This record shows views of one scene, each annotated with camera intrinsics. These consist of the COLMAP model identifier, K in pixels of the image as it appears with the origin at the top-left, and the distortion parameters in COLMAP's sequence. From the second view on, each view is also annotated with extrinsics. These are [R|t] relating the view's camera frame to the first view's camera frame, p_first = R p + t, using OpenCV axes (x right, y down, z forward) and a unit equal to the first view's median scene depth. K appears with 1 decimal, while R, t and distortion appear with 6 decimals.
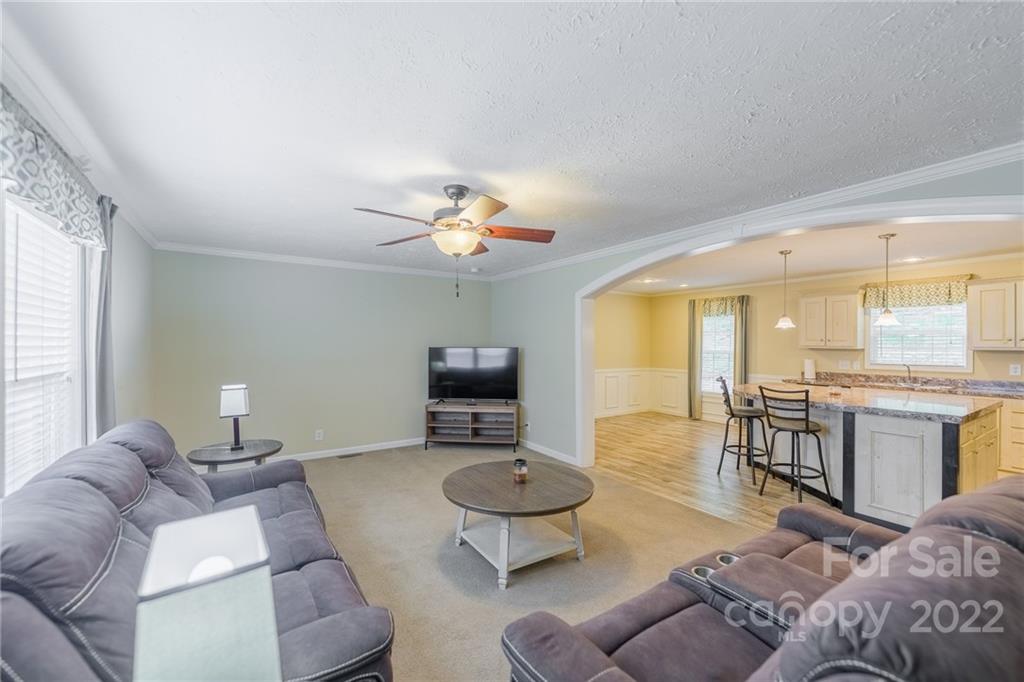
lens RADIAL K [[418.3, 0, 512.0], [0, 418.3, 341.0], [0, 0, 1]] dist [0.002769, 0.000242]
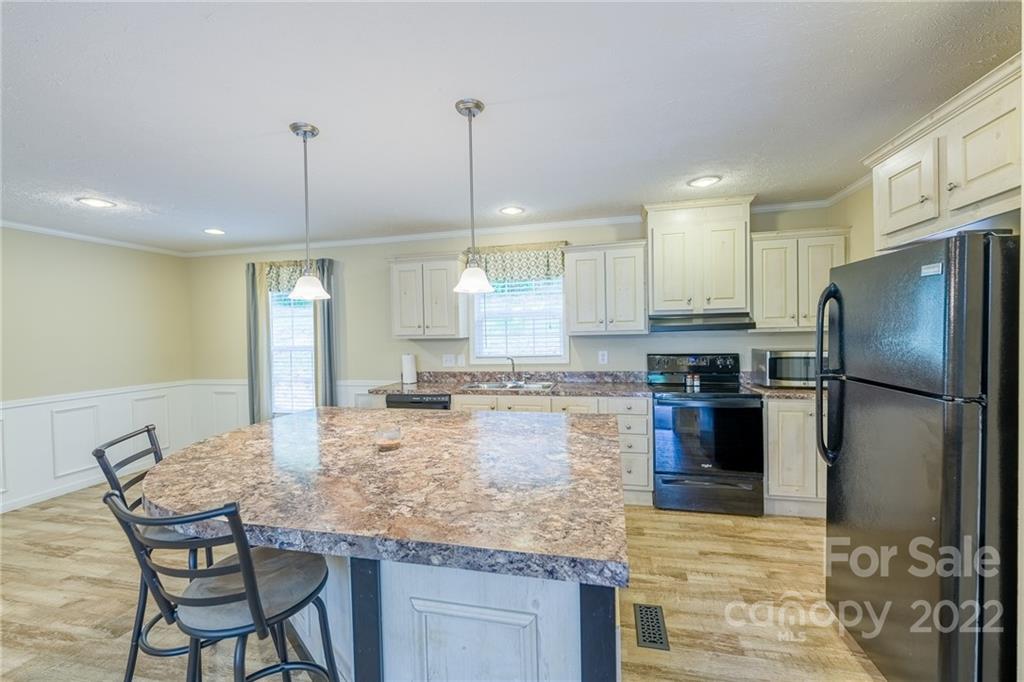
lens RADIAL K [[412.7, 0, 516.9], [0, 412.7, 340.4], [0, 0, 1]] dist [-0.000785, -0.000066]
pose [[0.725624, -0.037844, 0.687050, 0.417819], [0.023298, 0.999265, 0.030436, 0.004084], [-0.687697, -0.006078, 0.725972, 0.430428]]
